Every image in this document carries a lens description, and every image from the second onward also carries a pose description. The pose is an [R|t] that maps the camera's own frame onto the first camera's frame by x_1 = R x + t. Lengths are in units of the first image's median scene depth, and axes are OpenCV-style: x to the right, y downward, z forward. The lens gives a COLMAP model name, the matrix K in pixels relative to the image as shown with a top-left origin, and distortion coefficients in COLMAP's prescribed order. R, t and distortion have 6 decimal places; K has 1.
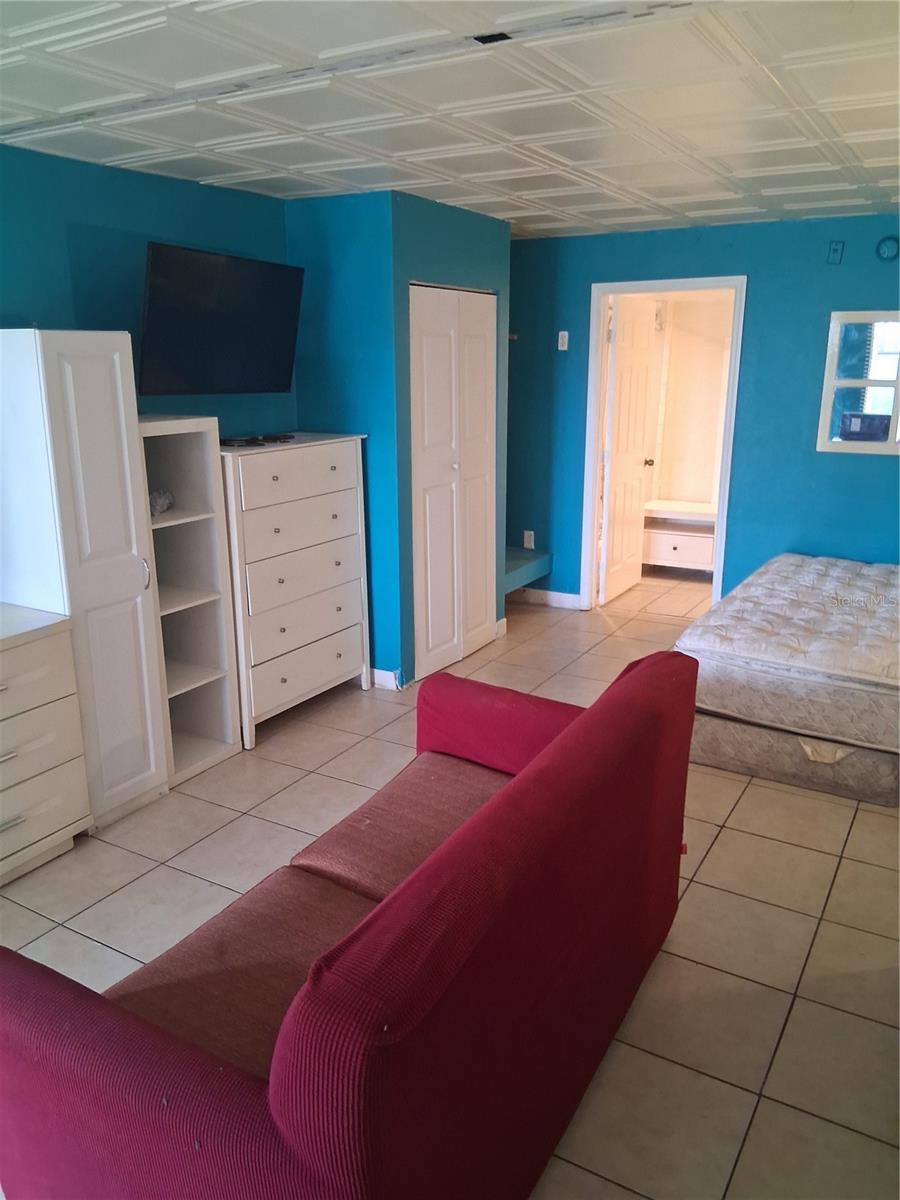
lens RADIAL K [[908.7, 0, 447.0], [0, 908.7, 590.2], [0, 0, 1]] dist [0.014575, -0.032744]
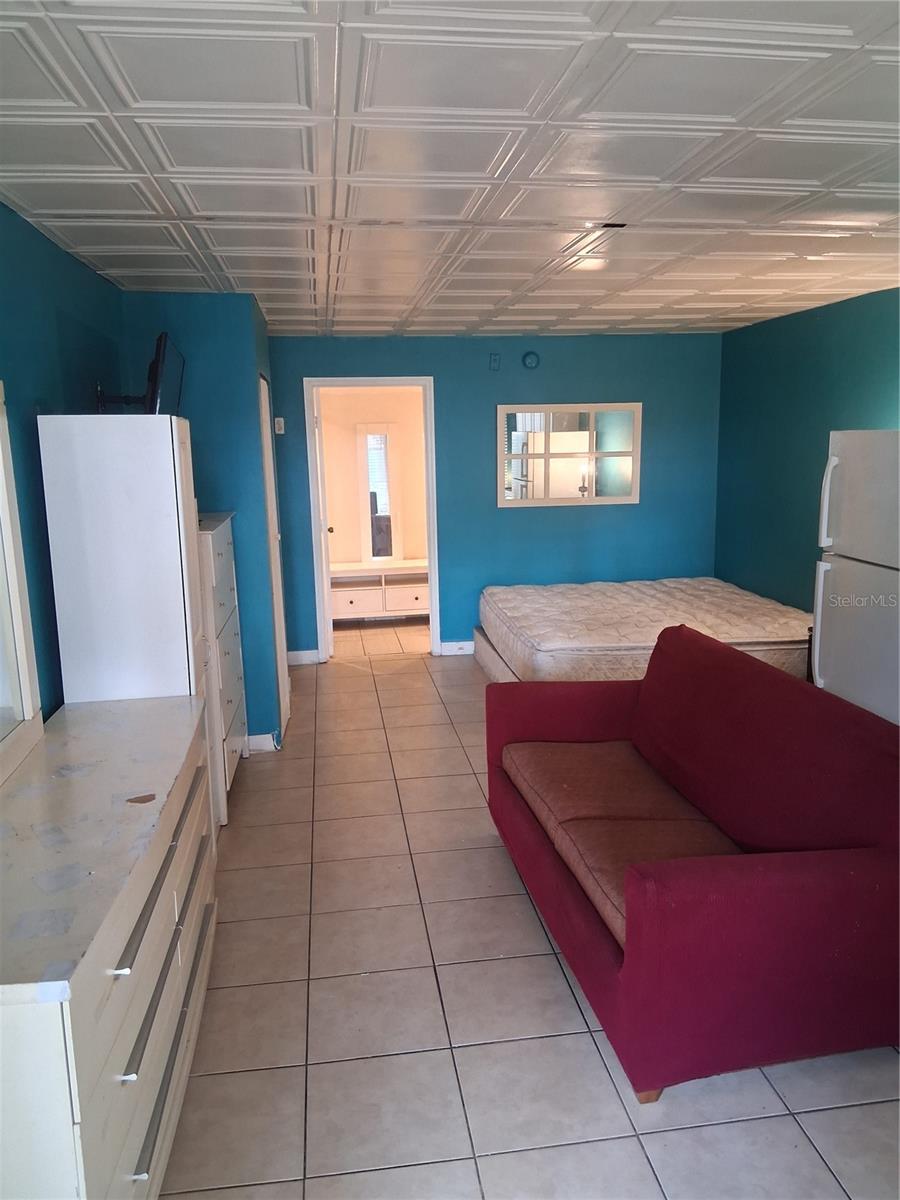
lens RADIAL K [[908.7, 0, 455.6], [0, 908.7, 606.4], [0, 0, 1]] dist [0.014575, -0.032744]
pose [[0.768720, -0.126611, 0.626929, -0.458103], [0.172248, 0.984977, -0.012284, -0.005031], [-0.615955, 0.117430, 0.778980, 0.020047]]
